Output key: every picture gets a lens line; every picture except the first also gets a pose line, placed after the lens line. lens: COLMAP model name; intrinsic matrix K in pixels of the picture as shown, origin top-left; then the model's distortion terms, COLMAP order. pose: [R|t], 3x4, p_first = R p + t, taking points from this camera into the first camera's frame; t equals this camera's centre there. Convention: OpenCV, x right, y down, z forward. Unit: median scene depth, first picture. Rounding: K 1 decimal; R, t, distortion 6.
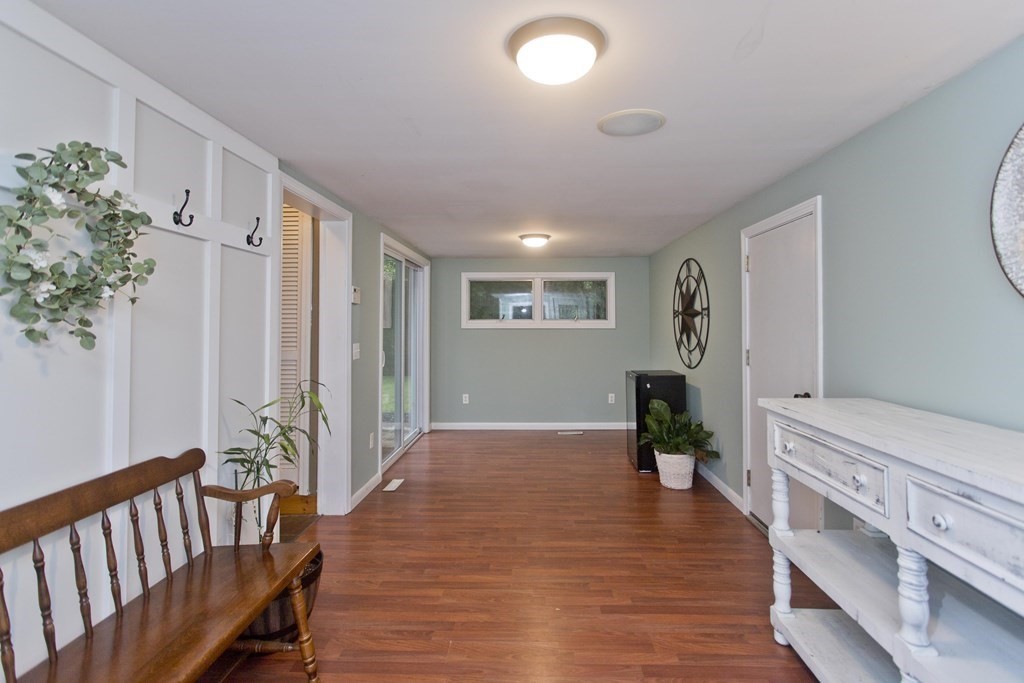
lens RADIAL K [[489.5, 0, 523.4], [0, 489.5, 315.3], [0, 0, 1]] dist [0.000929, 0.002596]
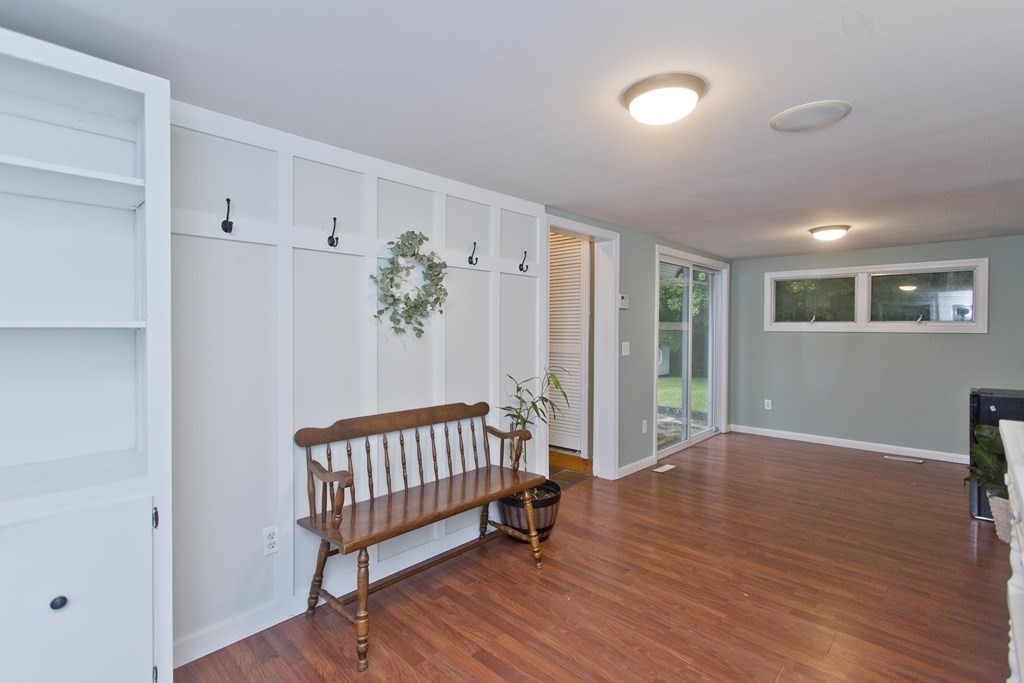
lens RADIAL K [[489.5, 0, 517.2], [0, 489.5, 340.1], [0, 0, 1]] dist [0.000929, 0.002596]
pose [[0.749548, 0.022547, -0.661566, 0.398587], [0.007456, 0.999069, 0.042497, -0.000179], [0.661908, -0.036787, 0.748682, -0.105558]]
